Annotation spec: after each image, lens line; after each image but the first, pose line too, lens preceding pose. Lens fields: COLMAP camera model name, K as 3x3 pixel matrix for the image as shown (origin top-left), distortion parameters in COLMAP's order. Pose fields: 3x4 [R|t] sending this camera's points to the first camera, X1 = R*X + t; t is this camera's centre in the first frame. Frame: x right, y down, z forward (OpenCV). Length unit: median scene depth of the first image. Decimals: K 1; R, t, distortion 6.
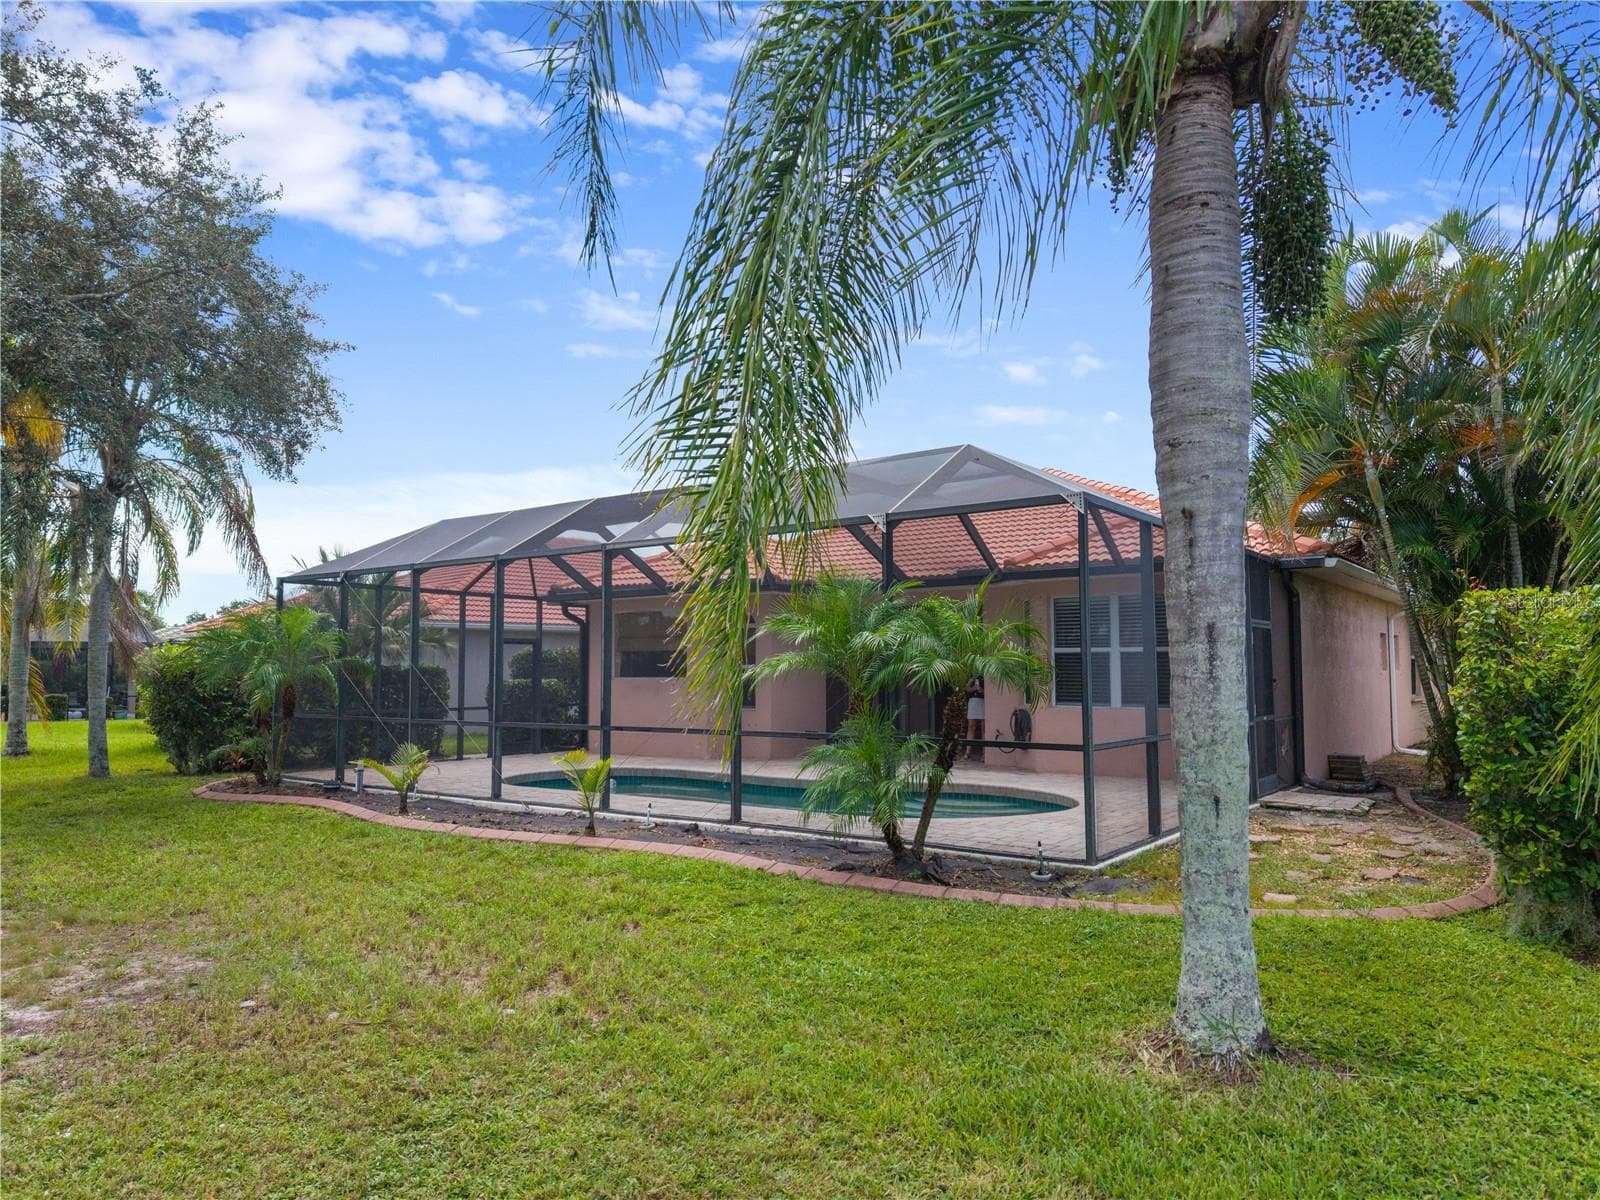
lens RADIAL K [[1091.6, 0, 800.0], [0, 1091.6, 600.0], [0, 0, 1]] dist [0.040759, -0.029515]
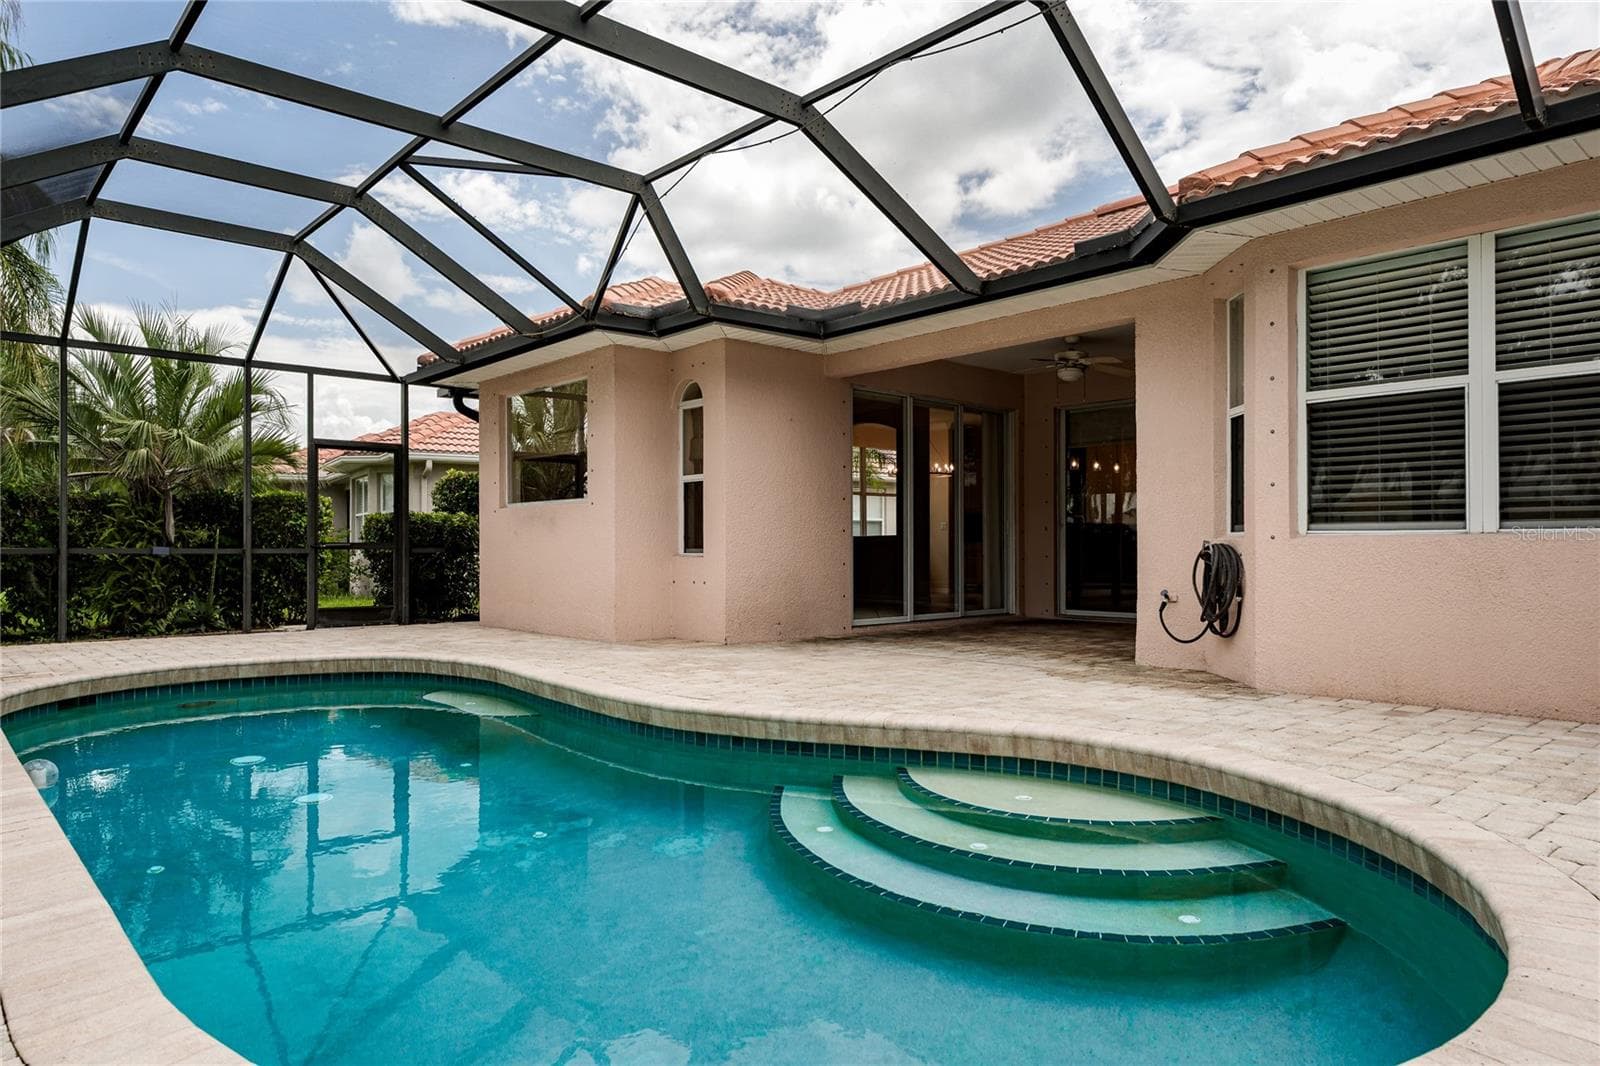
lens RADIAL K [[974.3, 0, 800.0], [0, 974.3, 533.0], [0, 0, 1]] dist [-0.000248, 0.000176]
pose [[0.978342, -0.003457, -0.206968, 0.122425], [0.013152, 0.998878, 0.045484, 0.077509], [0.206579, -0.047221, 0.977290, 0.601649]]
